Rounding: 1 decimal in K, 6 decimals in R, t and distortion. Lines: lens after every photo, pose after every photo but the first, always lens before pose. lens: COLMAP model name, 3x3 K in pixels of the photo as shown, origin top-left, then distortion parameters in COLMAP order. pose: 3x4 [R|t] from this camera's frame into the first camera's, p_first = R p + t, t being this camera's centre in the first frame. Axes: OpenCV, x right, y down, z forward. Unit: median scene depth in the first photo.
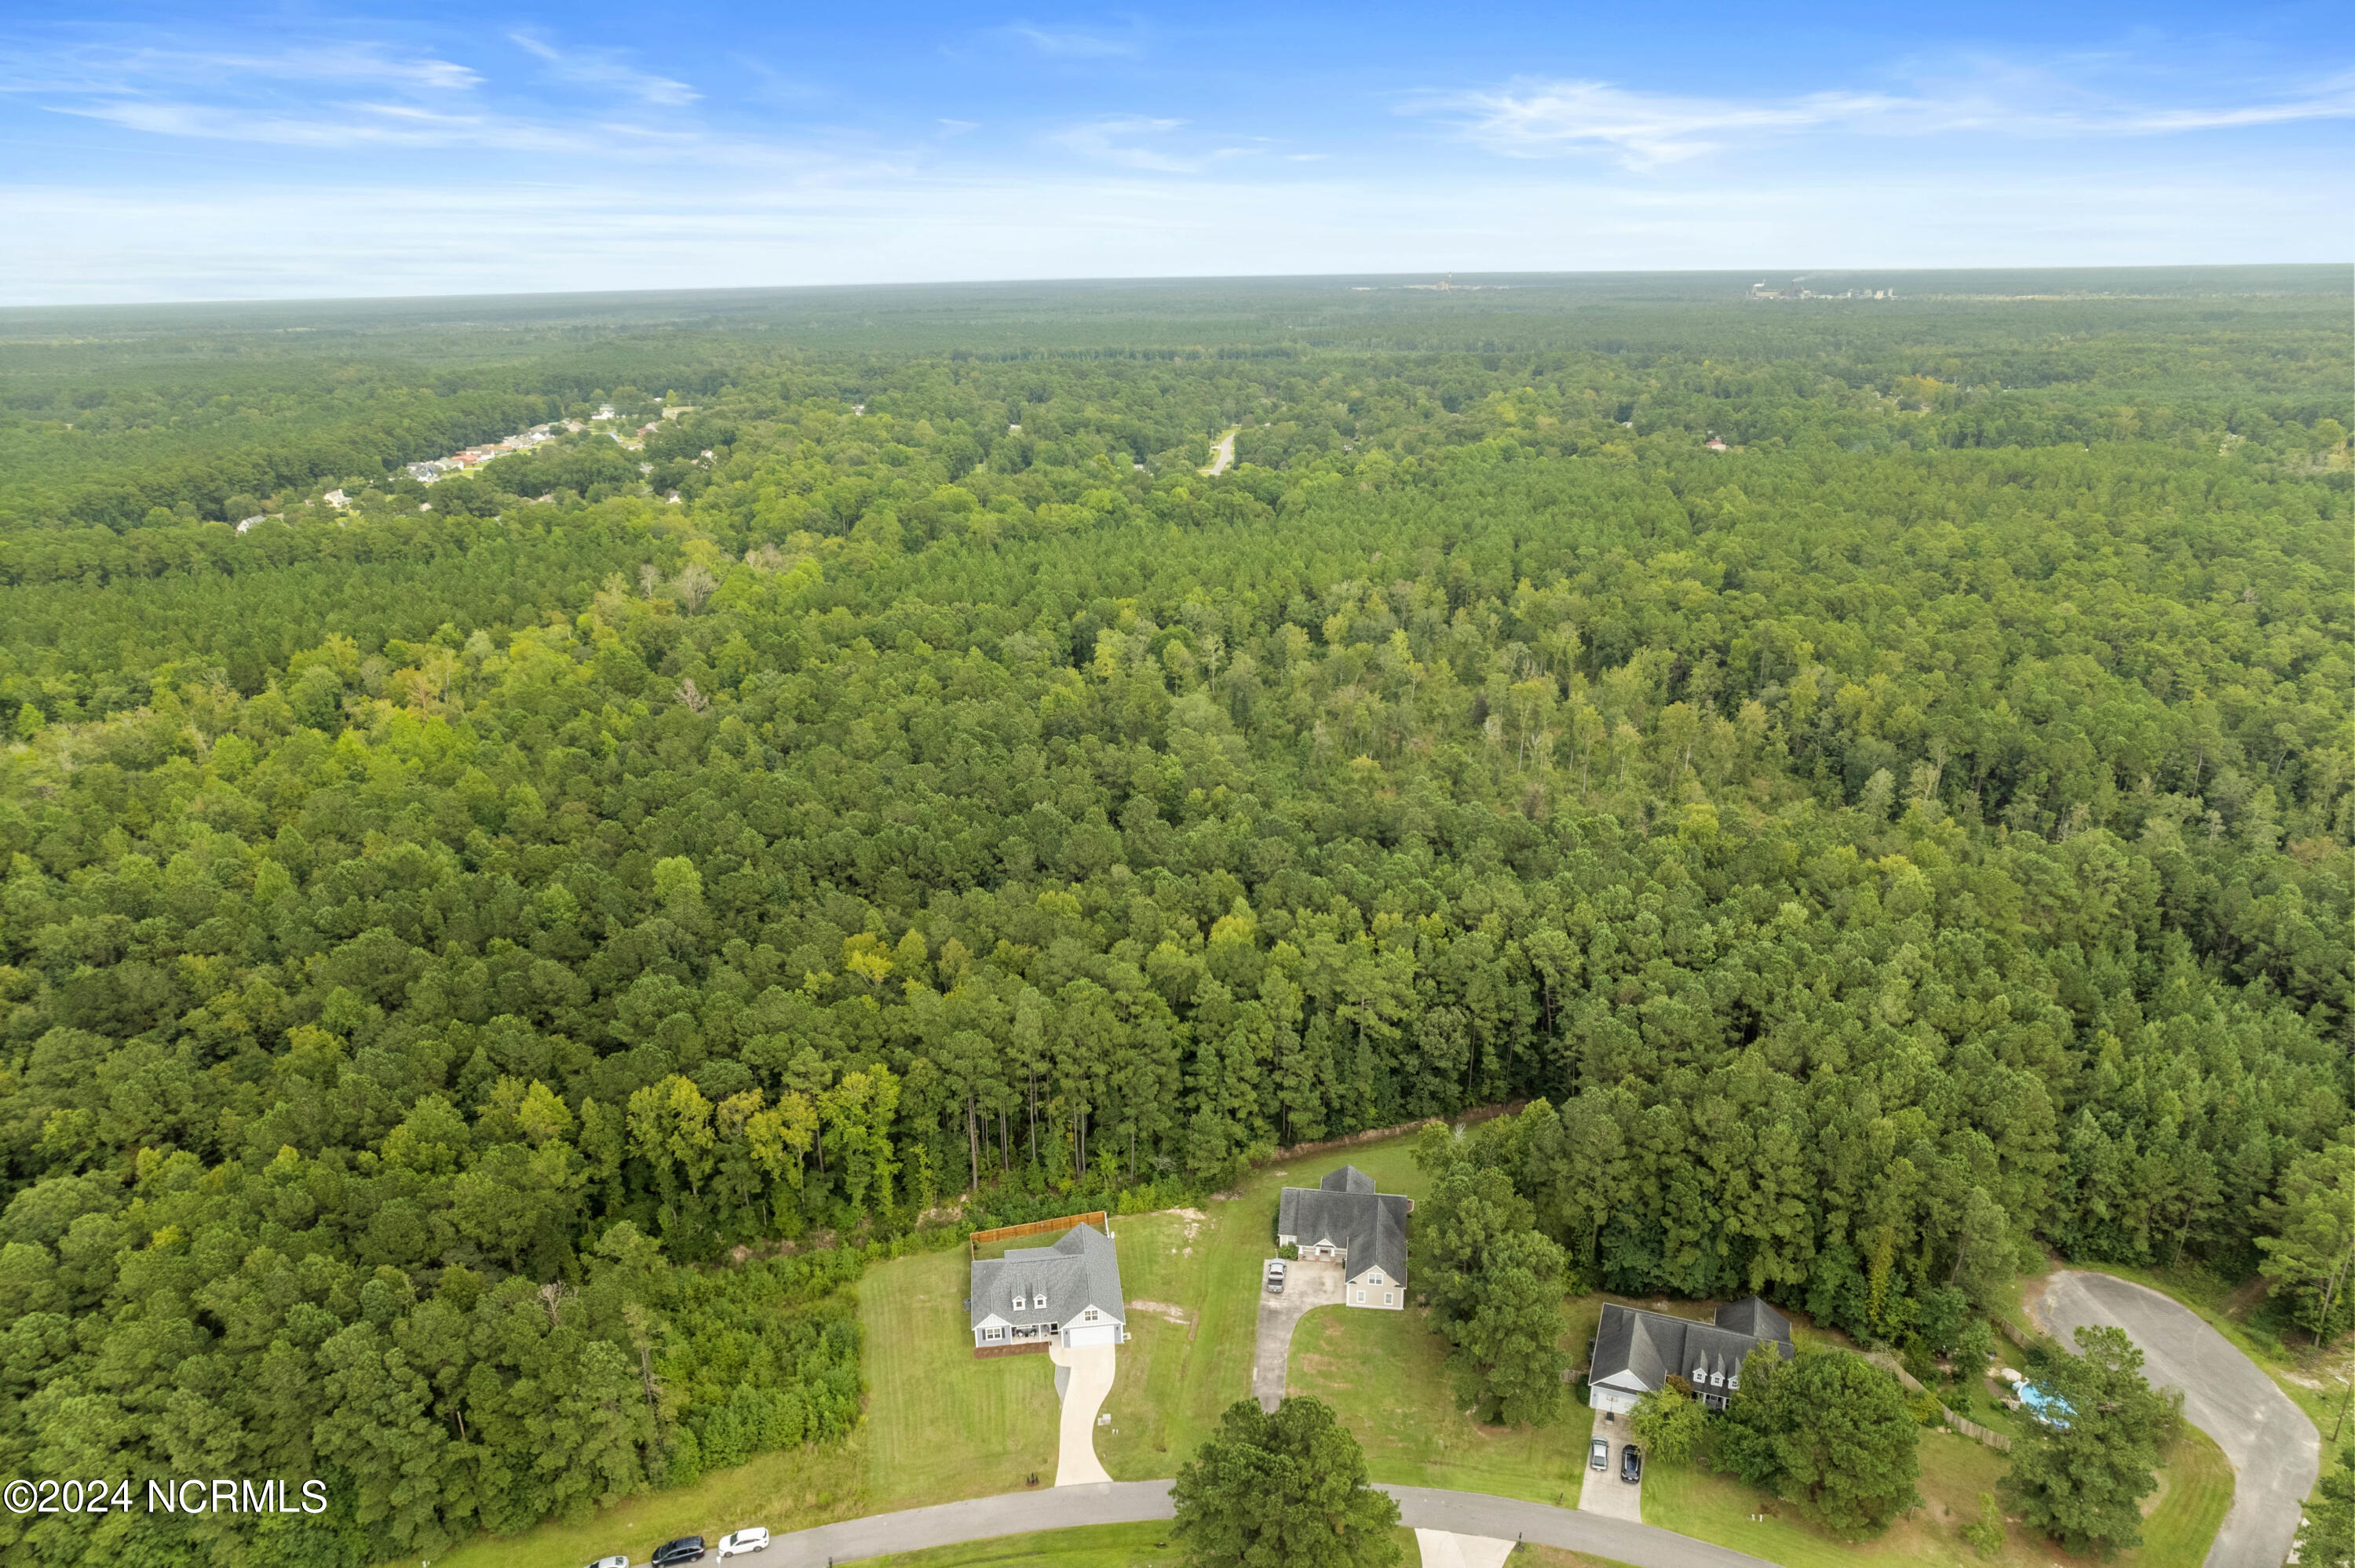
lens RADIAL K [[1513.8, 0, 1177.5], [0, 1513.8, 784.0], [0, 0, 1]] dist [-0.086760, 0.078426]
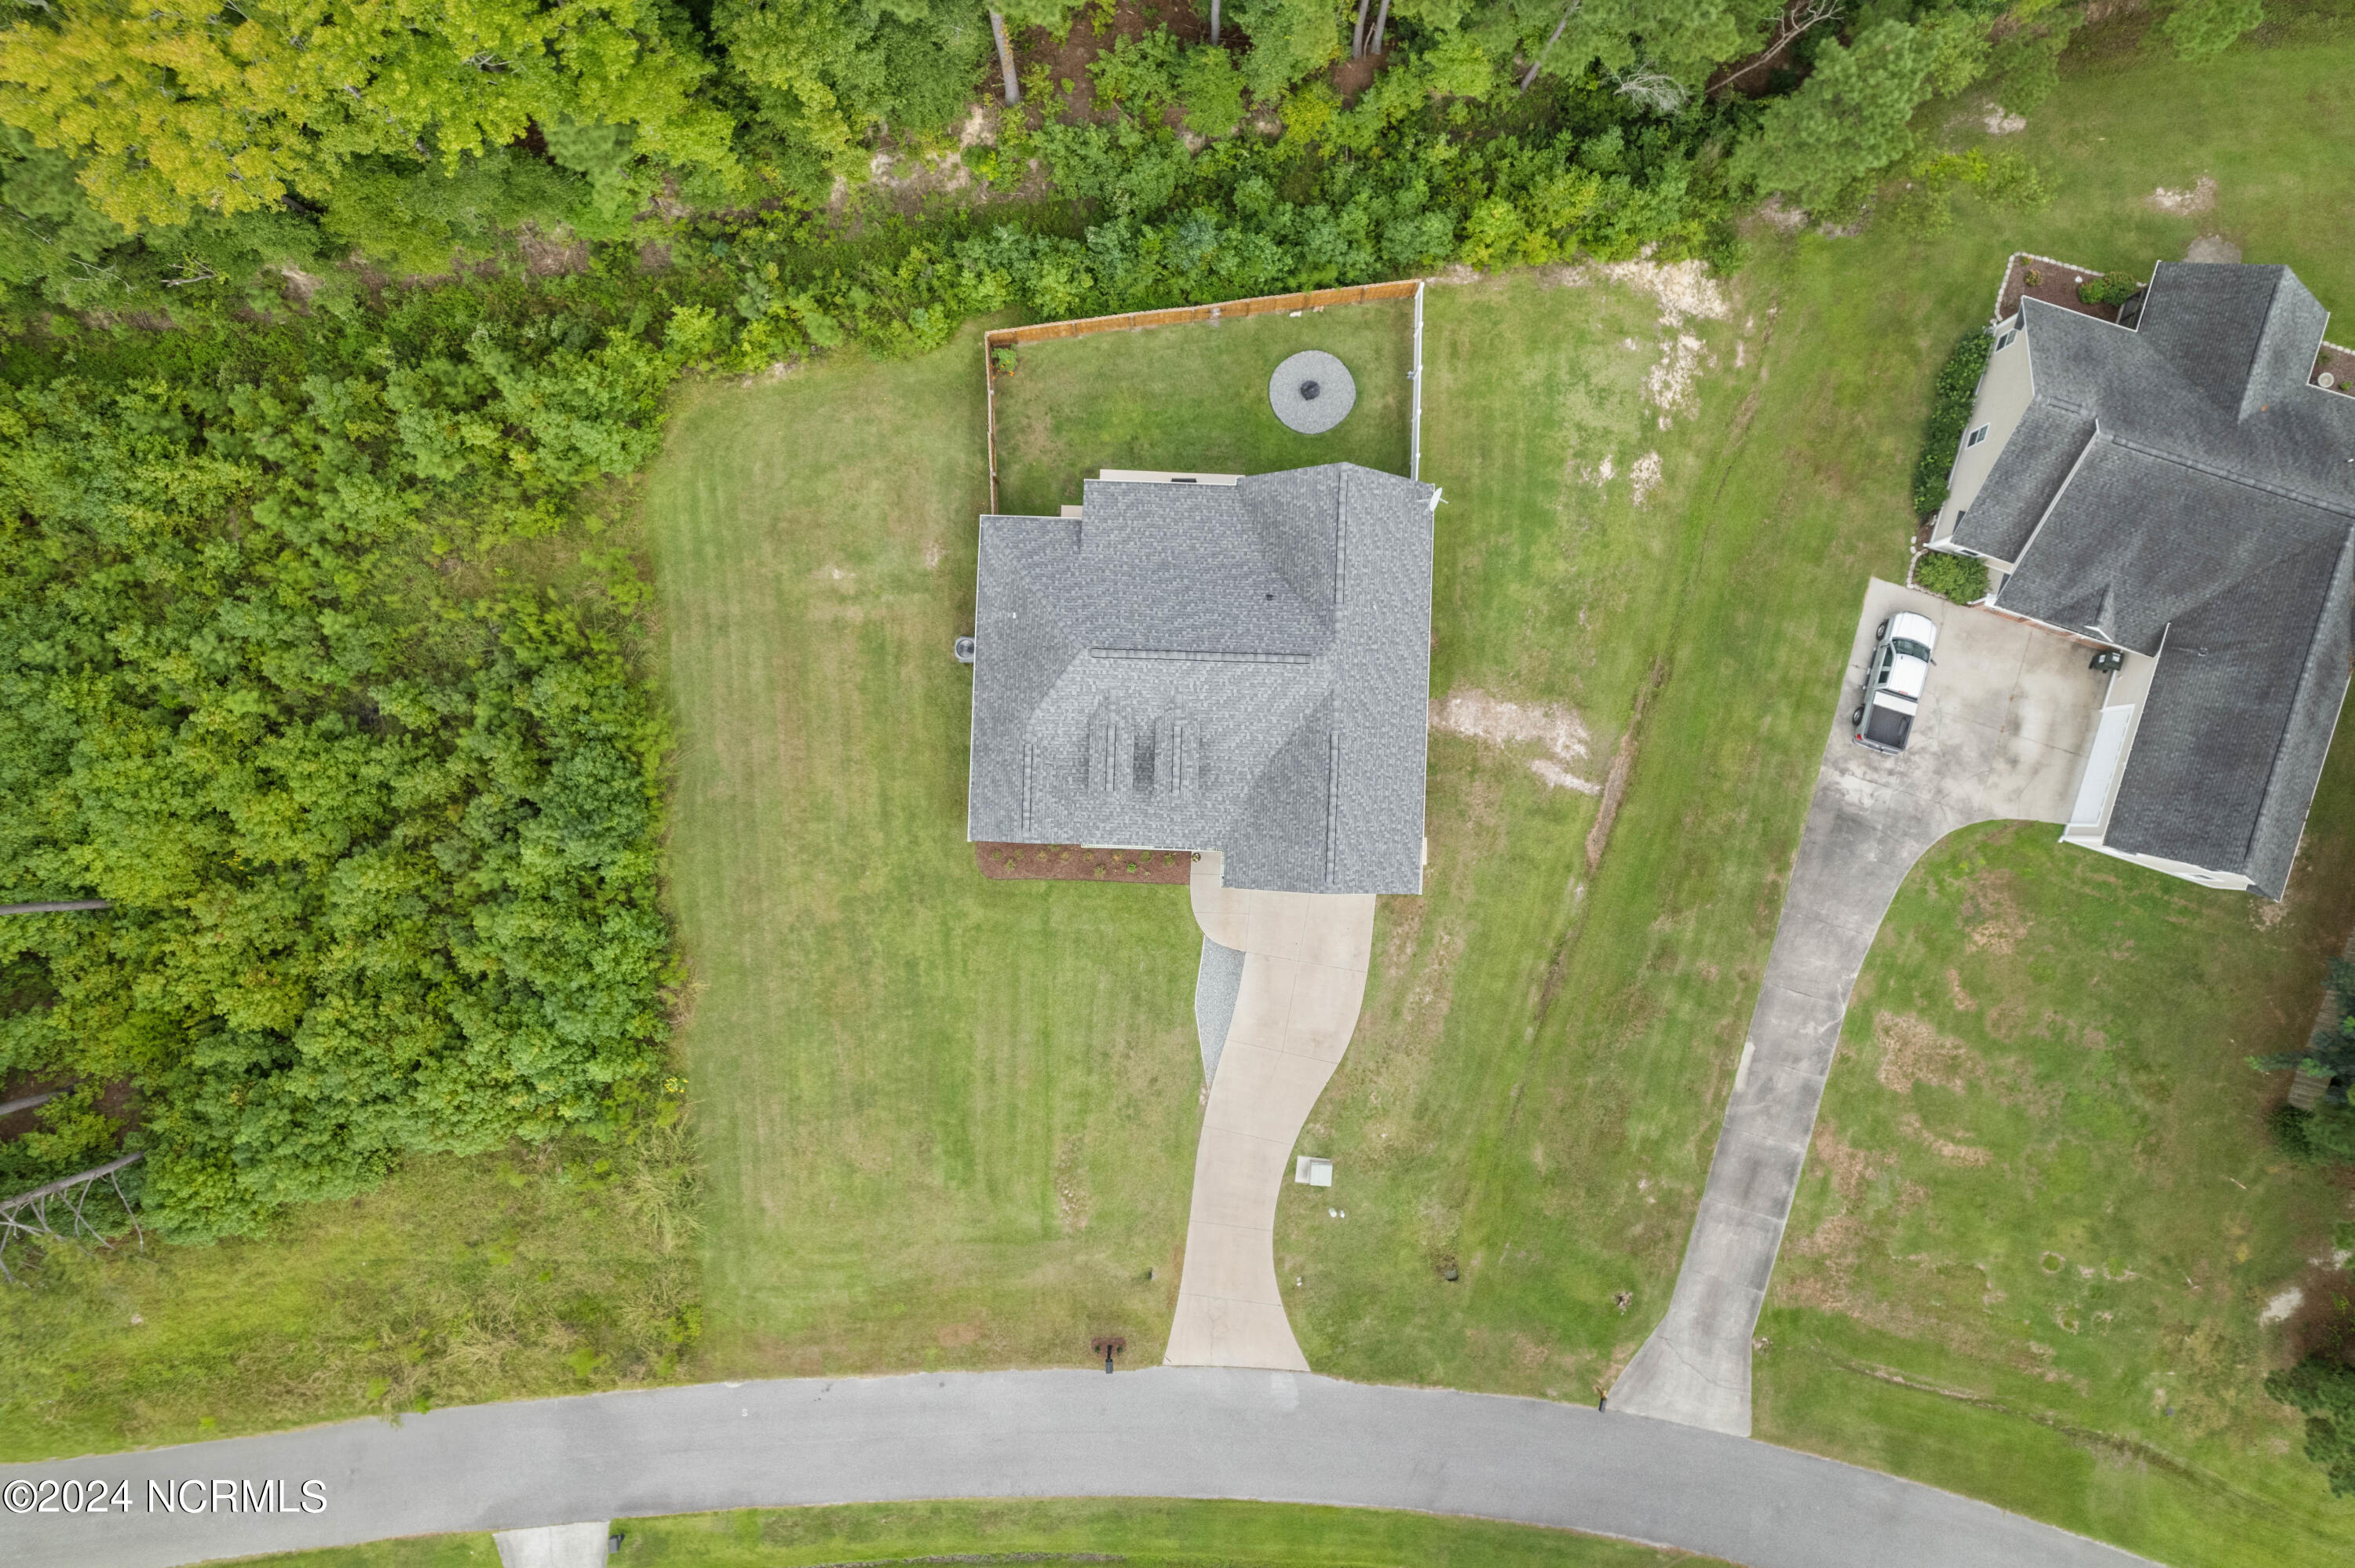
lens RADIAL K [[1513.8, 0, 1177.5], [0, 1513.8, 784.0], [0, 0, 1]] dist [-0.086760, 0.078426]
pose [[0.987379, 0.158160, 0.008296, -0.101566], [-0.062380, 0.340211, 0.938278, 0.042034], [0.145575, -0.926953, 0.345783, 0.959770]]
